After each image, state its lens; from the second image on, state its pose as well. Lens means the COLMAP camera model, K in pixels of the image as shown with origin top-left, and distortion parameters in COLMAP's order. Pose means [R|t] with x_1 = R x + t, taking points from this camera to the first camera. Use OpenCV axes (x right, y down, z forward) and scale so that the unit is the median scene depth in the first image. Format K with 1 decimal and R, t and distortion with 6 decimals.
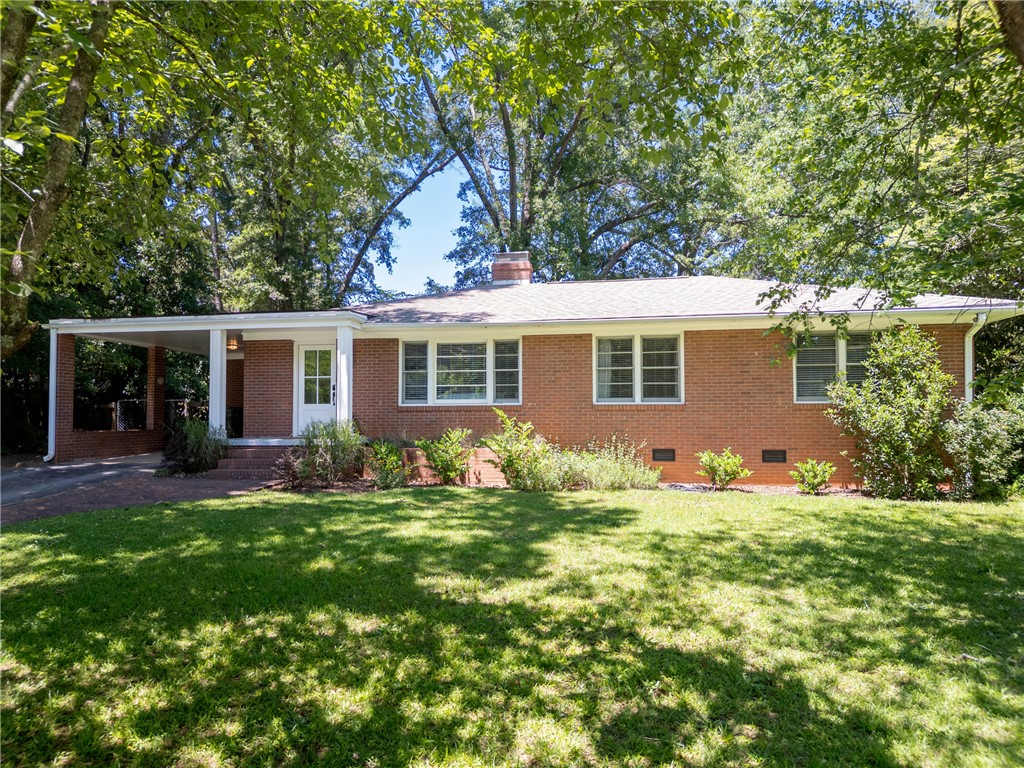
lens RADIAL K [[718.2, 0, 512.0], [0, 718.2, 384.2], [0, 0, 1]] dist [0.001413, 0.000590]
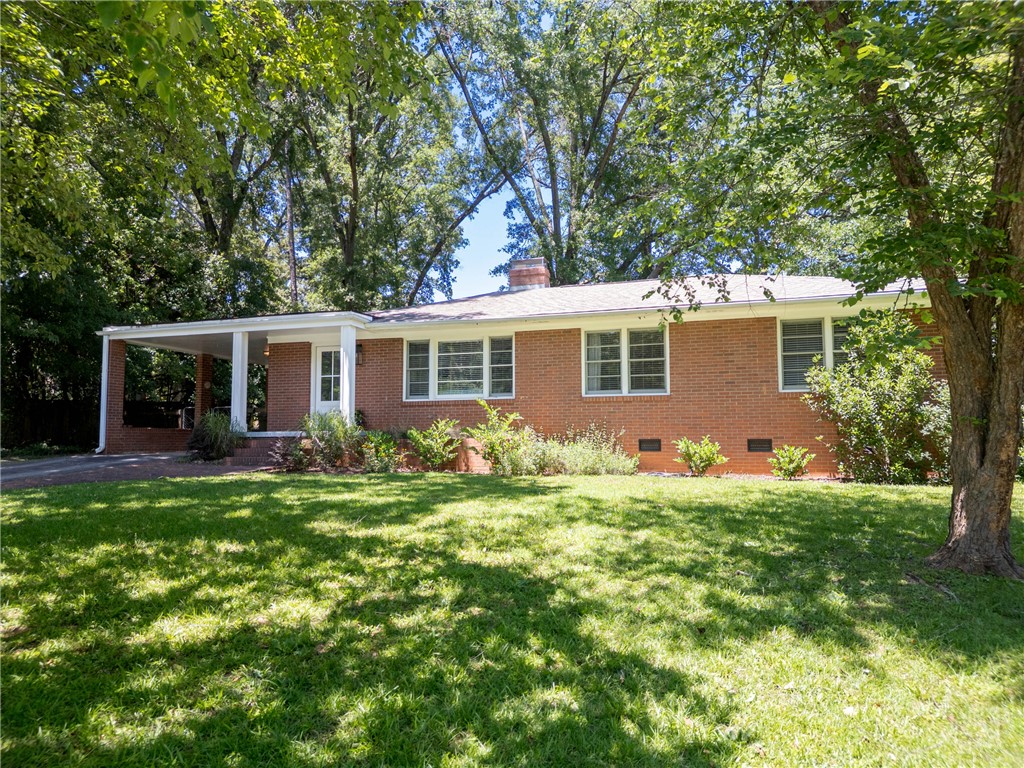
lens RADIAL K [[714.1, 0, 512.0], [0, 714.1, 384.2], [0, 0, 1]] dist [0.001664, 0.000023]
pose [[0.990953, -0.011607, -0.133706, 0.146943], [0.006729, 0.999297, -0.036881, 0.046178], [0.134040, 0.035648, 0.990335, -0.025043]]
